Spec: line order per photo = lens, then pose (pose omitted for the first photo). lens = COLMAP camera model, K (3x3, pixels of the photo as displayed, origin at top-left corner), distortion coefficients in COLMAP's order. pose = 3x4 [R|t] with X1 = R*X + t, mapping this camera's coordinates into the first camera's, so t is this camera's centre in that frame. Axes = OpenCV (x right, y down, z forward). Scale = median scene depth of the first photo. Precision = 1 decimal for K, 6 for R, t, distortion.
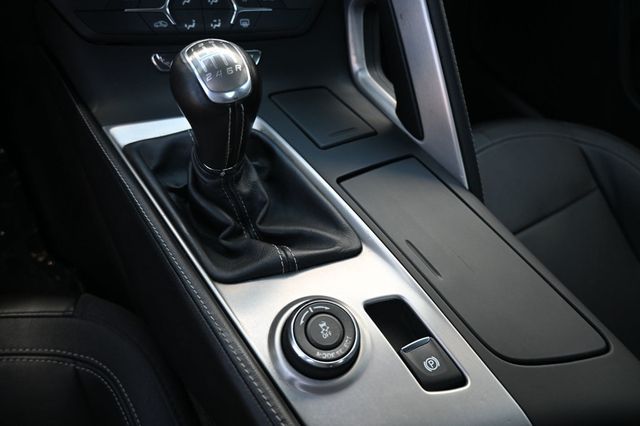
lens RADIAL K [[426.6, 0, 319.4], [0, 426.6, 212.3], [0, 0, 1]] dist [-0.000880, -0.001293]
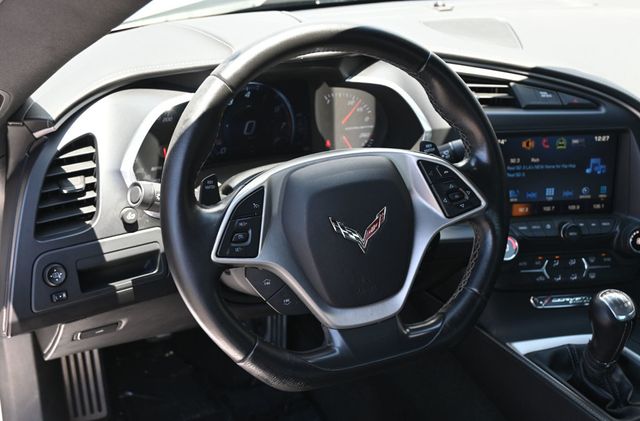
lens RADIAL K [[823.0, 0, 322.8], [0, 823.0, 209.5], [0, 0, 1]] dist [0.007131, 0.000000]
pose [[0.978402, -0.044171, -0.201939, -0.515021], [-0.049905, 0.897533, -0.438114, 0.660888], [0.200599, 0.438729, 0.875943, -1.826851]]
